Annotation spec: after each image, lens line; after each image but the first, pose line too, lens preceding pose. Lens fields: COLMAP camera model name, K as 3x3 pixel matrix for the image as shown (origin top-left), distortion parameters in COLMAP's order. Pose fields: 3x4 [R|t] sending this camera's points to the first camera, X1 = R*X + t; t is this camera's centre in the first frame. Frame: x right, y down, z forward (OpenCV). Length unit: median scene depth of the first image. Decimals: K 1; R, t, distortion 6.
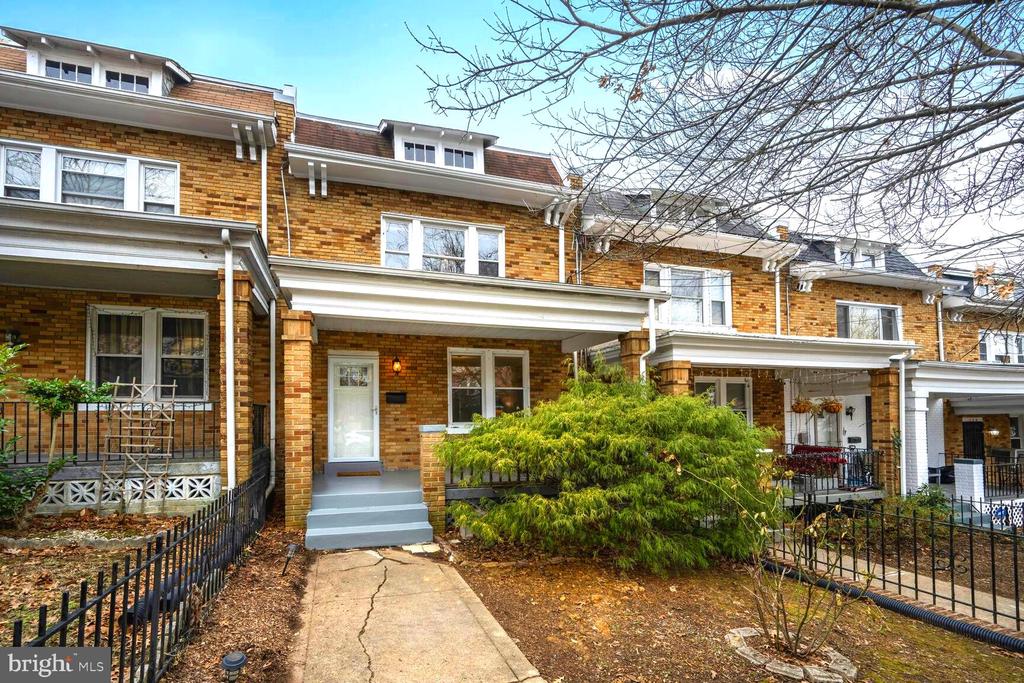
lens RADIAL K [[415.3, 0, 511.1], [0, 415.3, 342.1], [0, 0, 1]] dist [-0.000228, -0.000433]
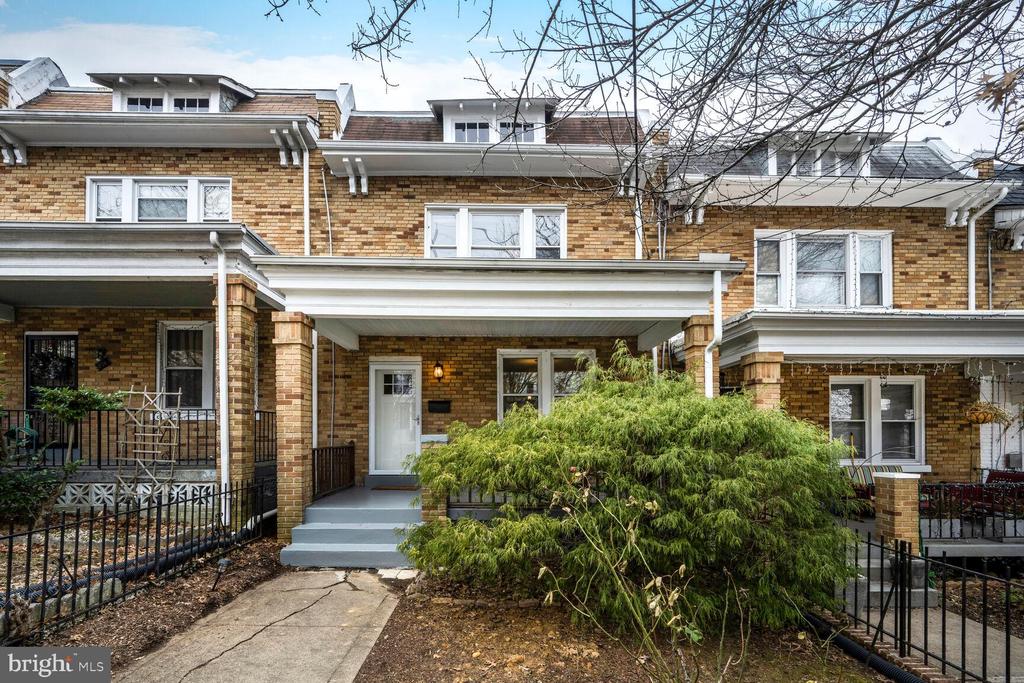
lens RADIAL K [[461.0, 0, 516.3], [0, 461.0, 364.3], [0, 0, 1]] dist [-0.001317, 0.000433]
pose [[0.966344, -0.031563, -0.255309, 0.145803], [0.040424, 0.998746, 0.029533, 0.018811], [0.254056, -0.038860, 0.966408, 0.071303]]
